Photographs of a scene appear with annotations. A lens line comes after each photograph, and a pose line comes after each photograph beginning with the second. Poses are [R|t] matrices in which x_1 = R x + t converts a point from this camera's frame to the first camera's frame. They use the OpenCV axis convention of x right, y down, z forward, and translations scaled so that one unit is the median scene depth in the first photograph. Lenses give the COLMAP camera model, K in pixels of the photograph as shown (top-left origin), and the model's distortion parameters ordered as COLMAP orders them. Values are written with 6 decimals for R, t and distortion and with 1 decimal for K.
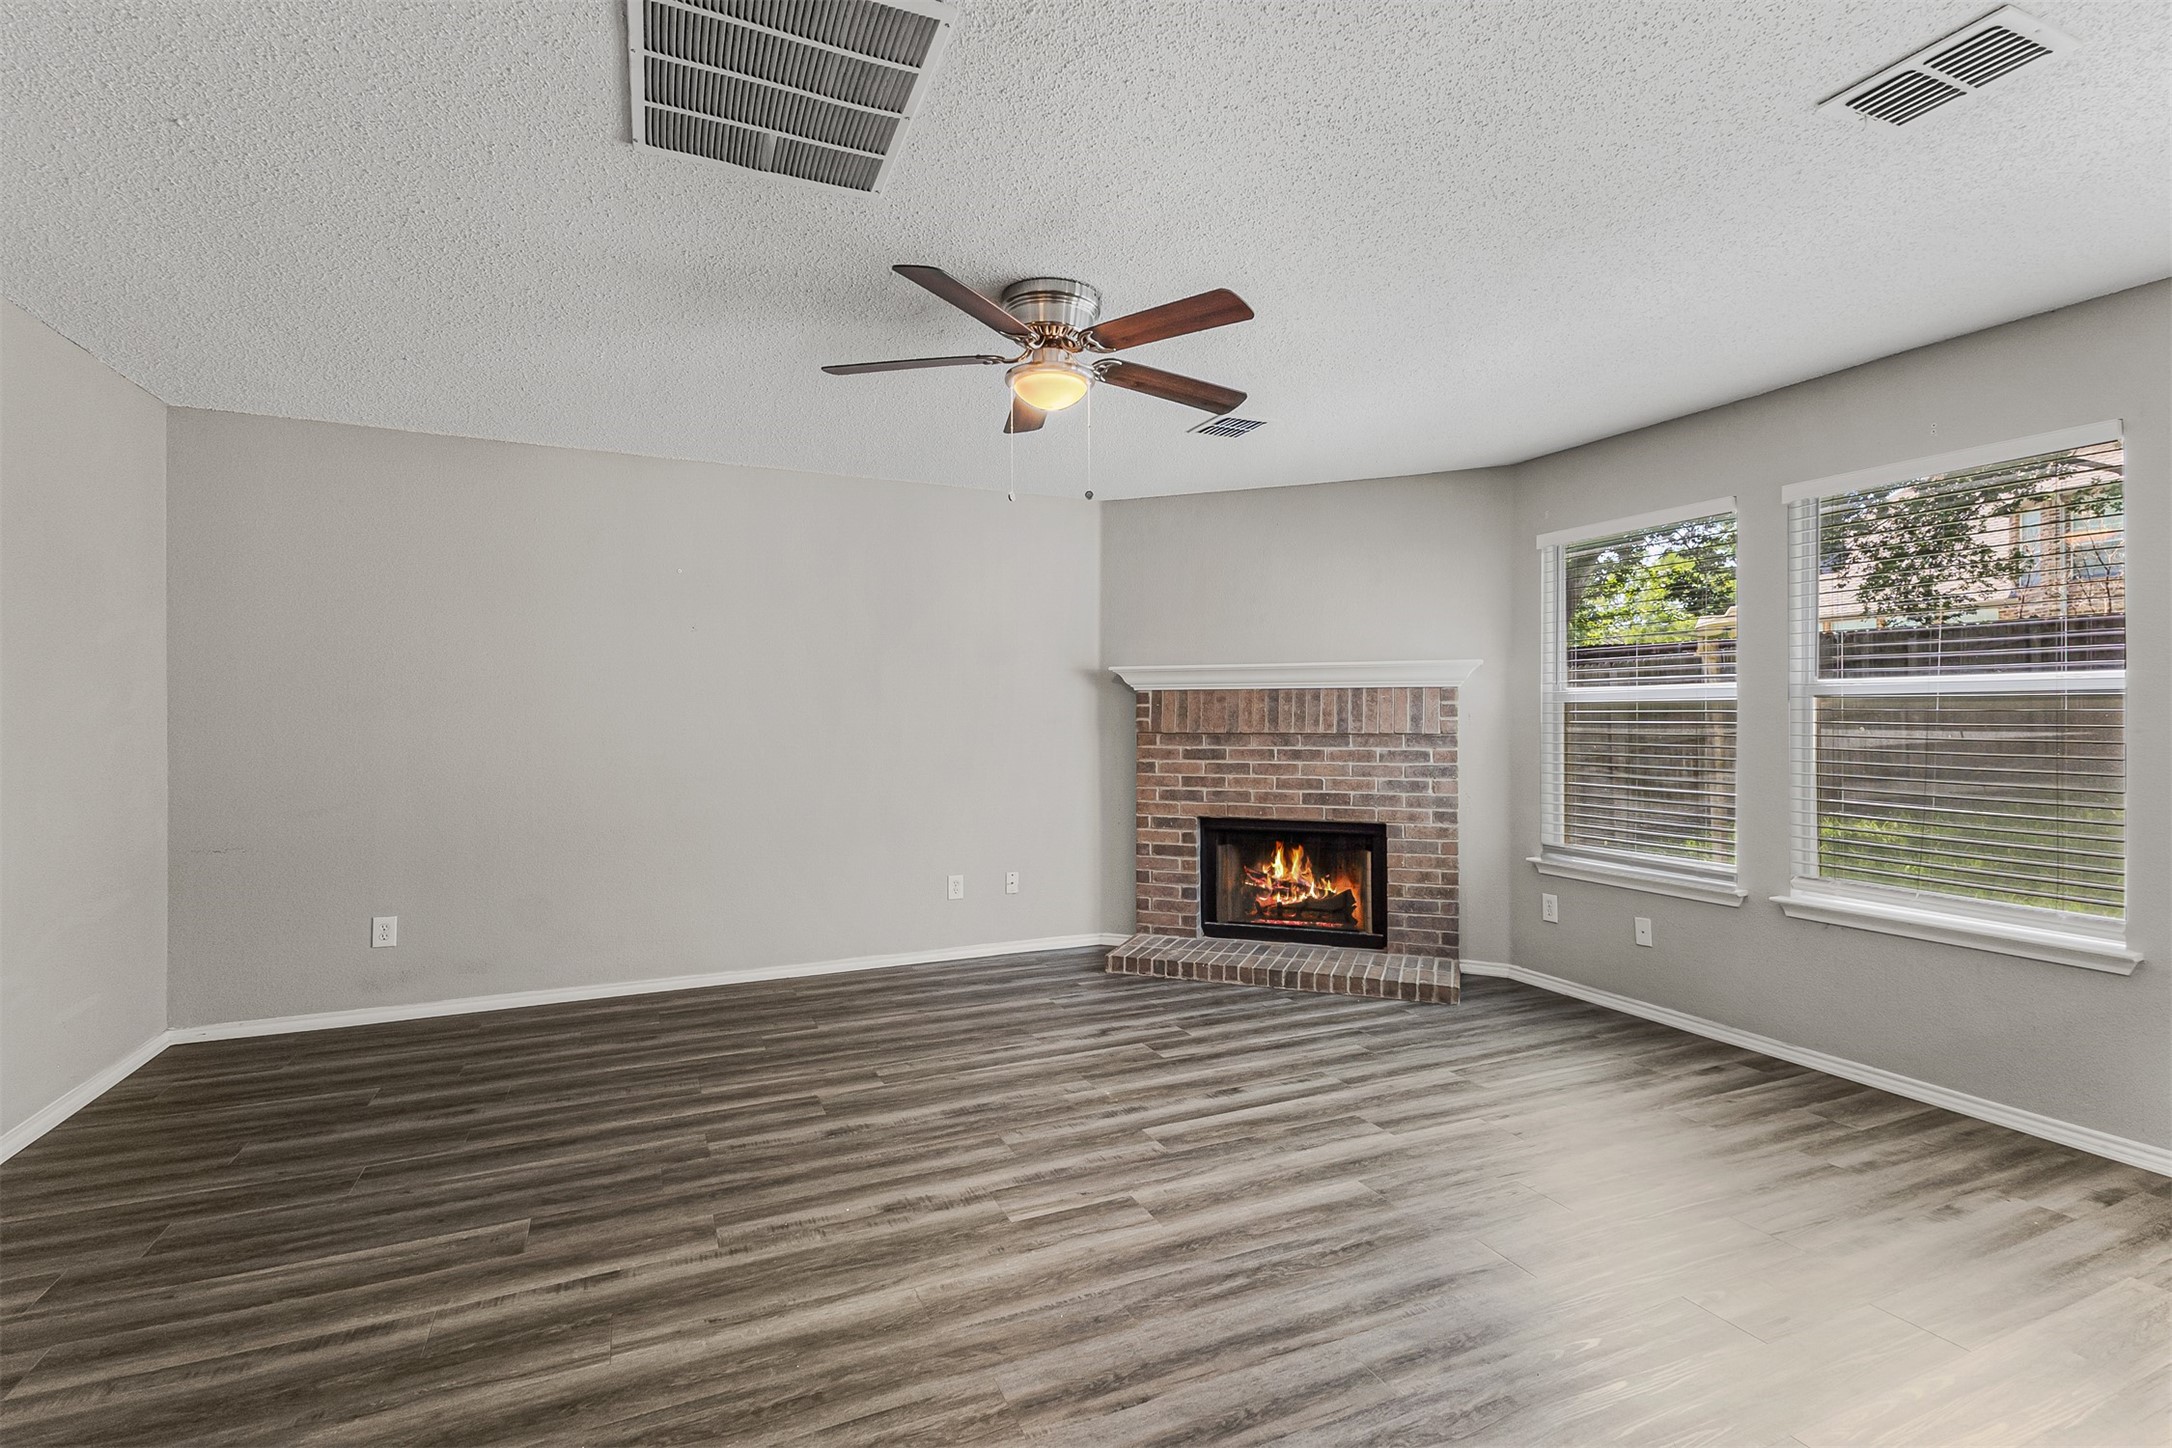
lens RADIAL K [[996.7, 0, 1097.3], [0, 996.7, 731.0], [0, 0, 1]] dist [0.023392, -0.000391]
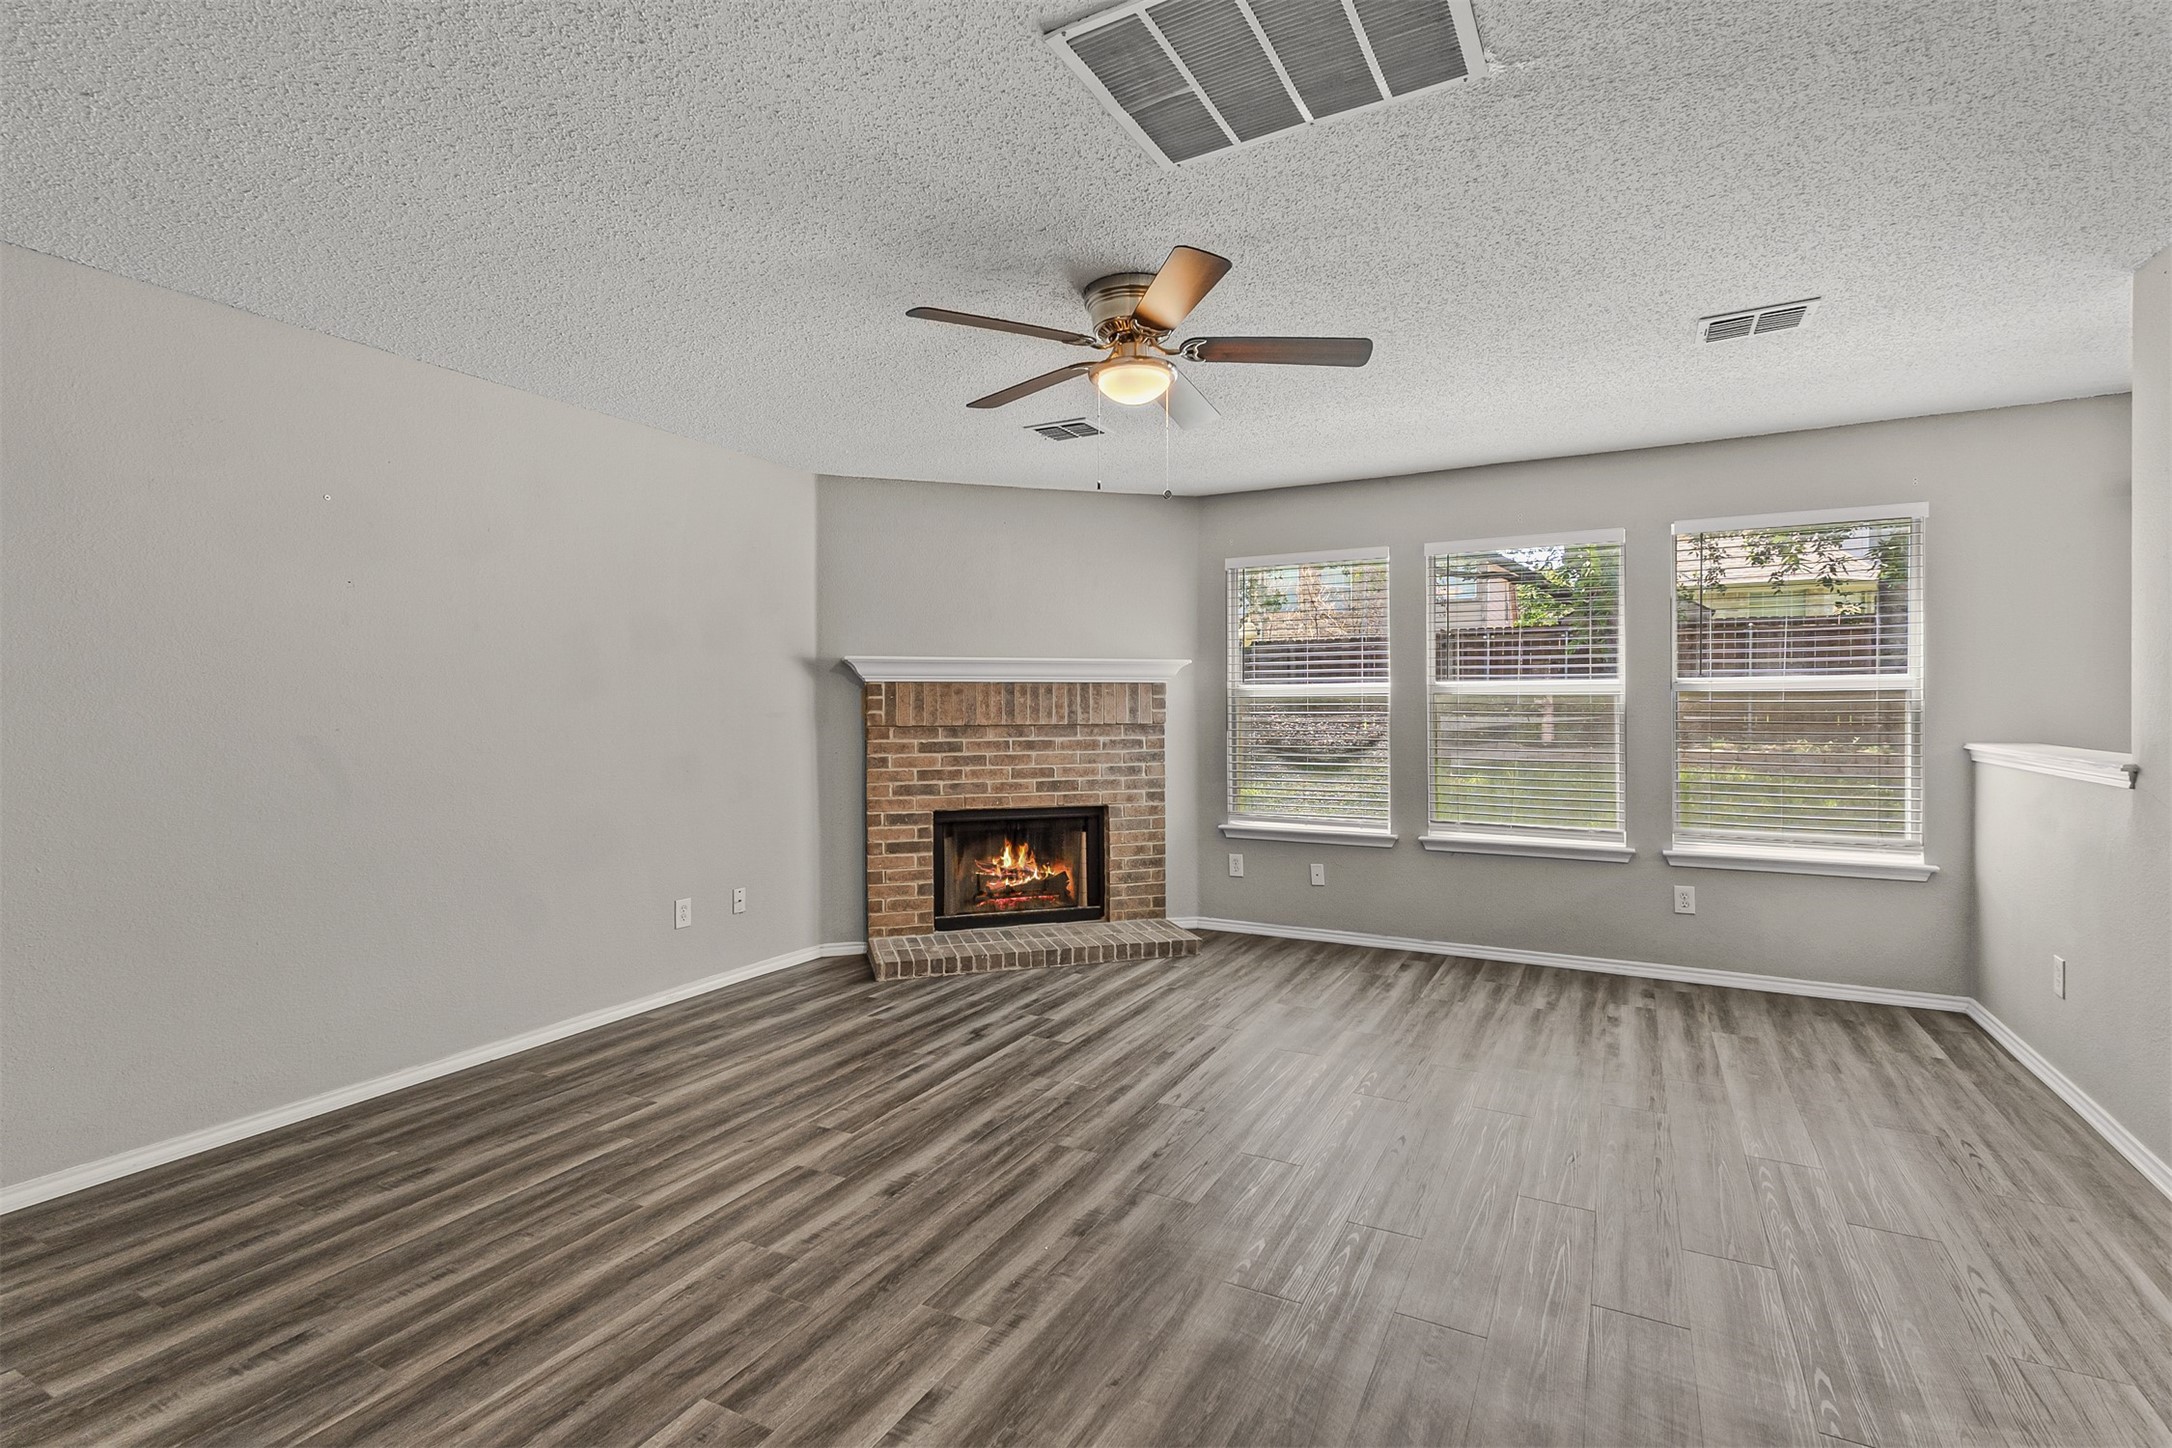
lens RADIAL K [[996.7, 0, 1097.3], [0, 996.7, 731.0], [0, 0, 1]] dist [0.023392, -0.000391]
pose [[0.796511, -0.015453, 0.604427, -0.393730], [0.011020, 0.999878, 0.011042, -0.002114], [-0.604524, -0.002134, 0.796584, 0.127123]]
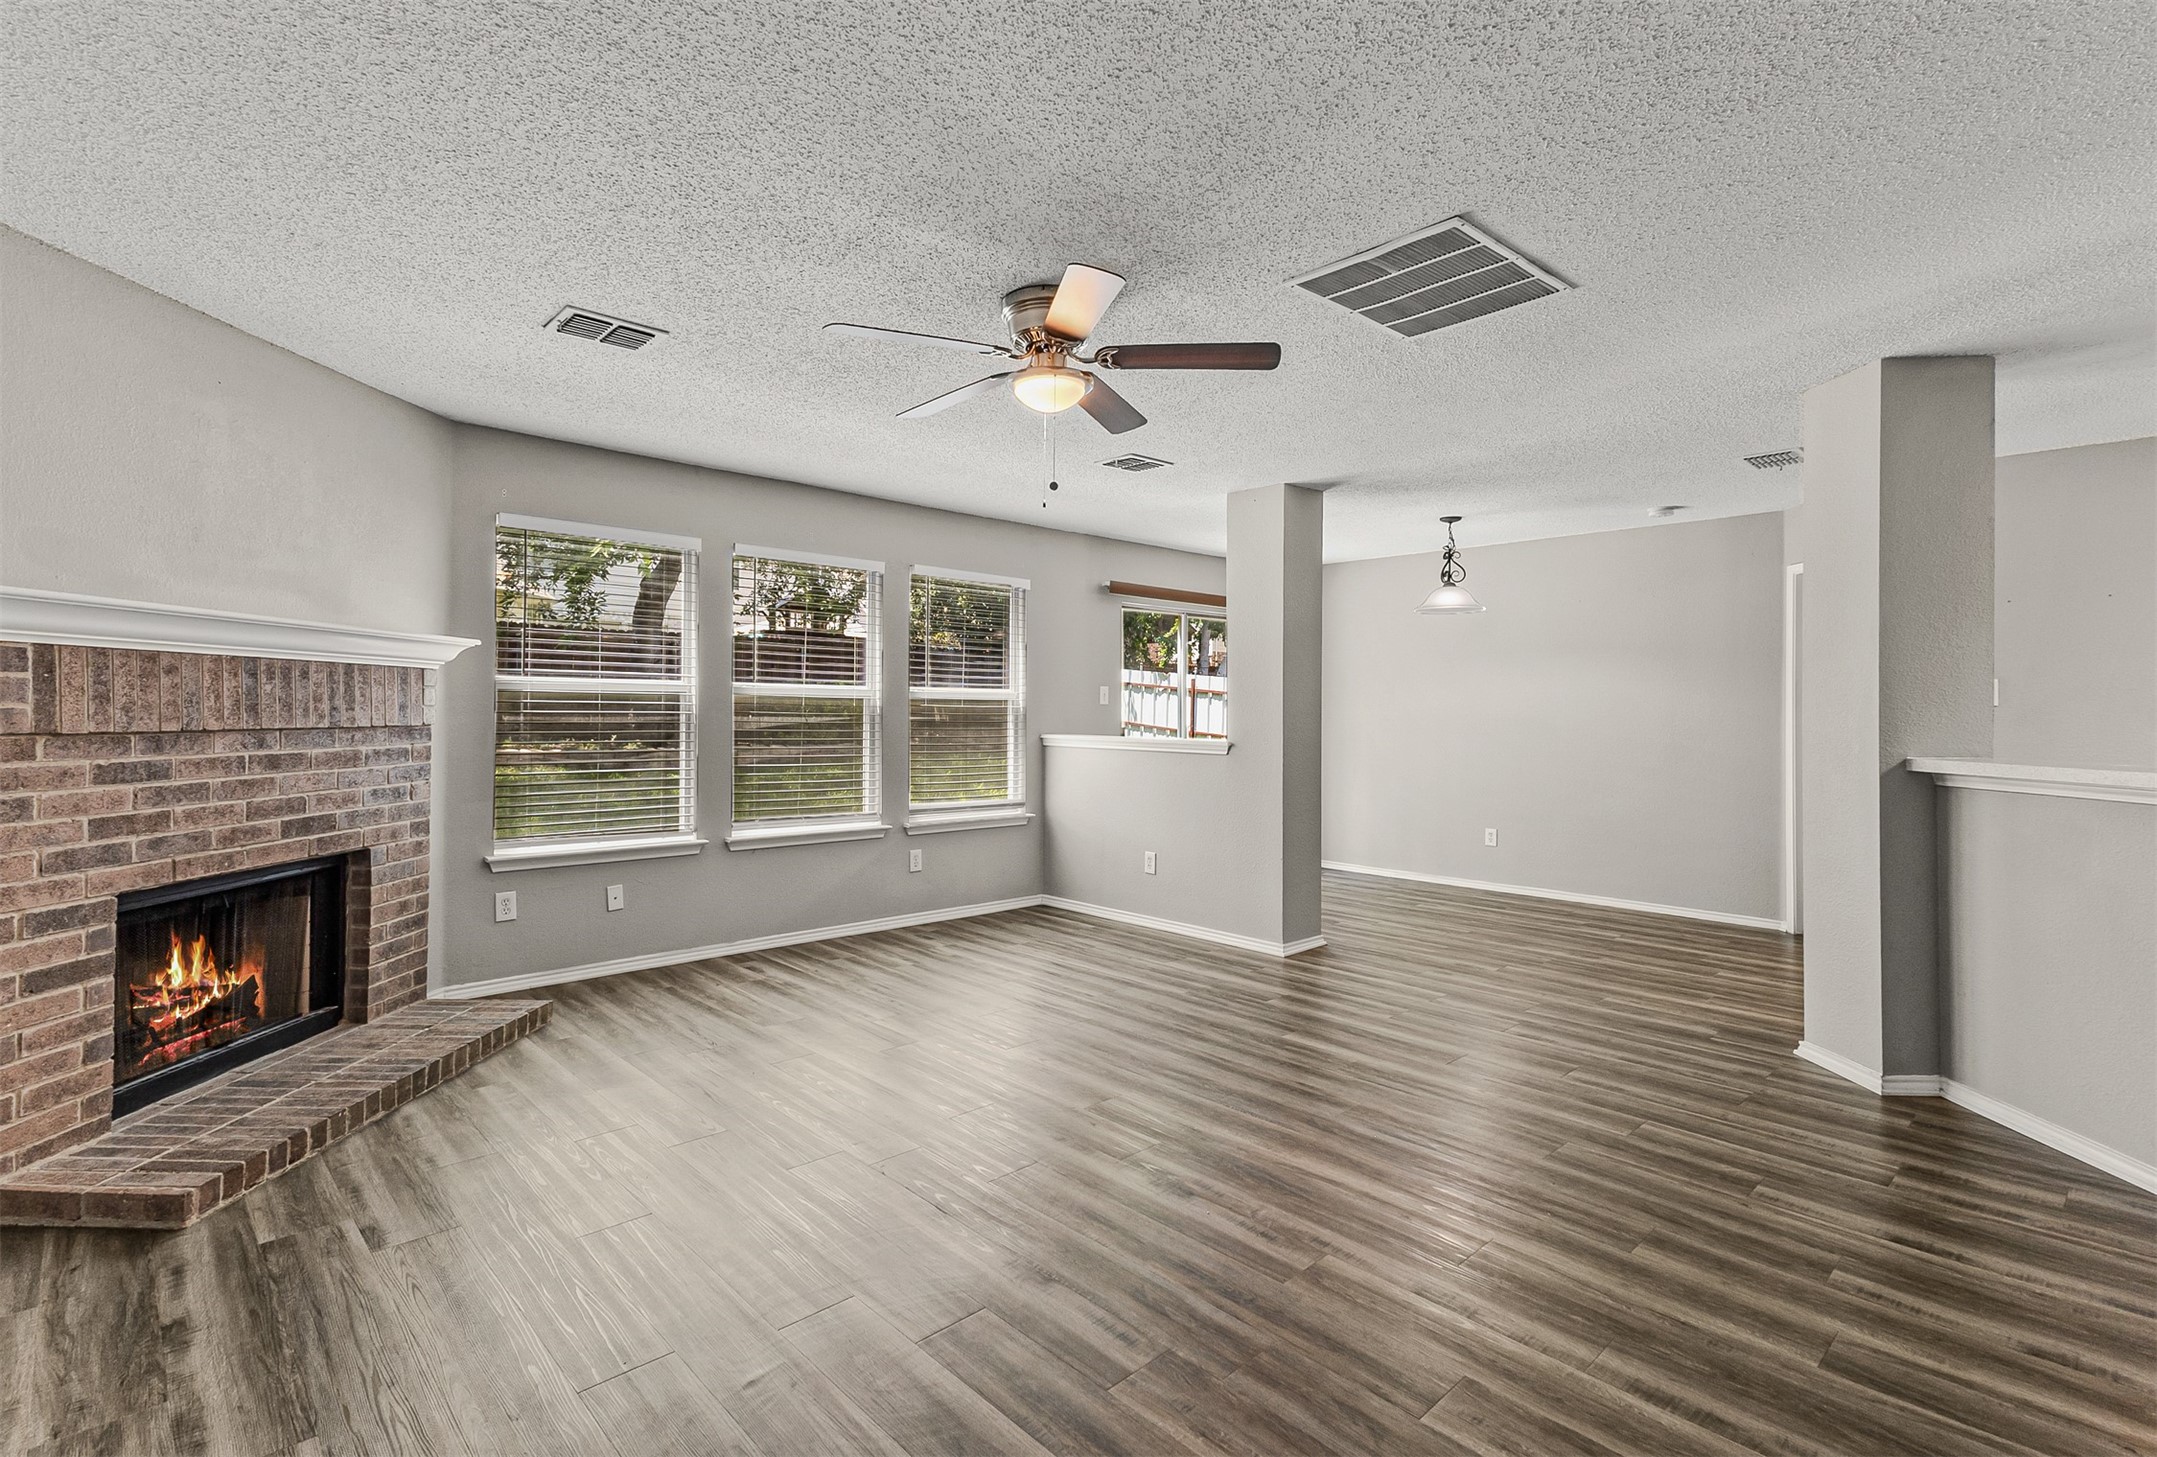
lens RADIAL K [[1019.6, 0, 1063.9], [0, 1019.6, 710.8], [0, 0, 1]] dist [0.015533, -0.000251]
pose [[-0.306064, -0.001720, 0.952009, -0.603855], [0.003891, 0.999988, 0.003058, -0.009636], [-0.952003, 0.004641, -0.306054, 0.751302]]
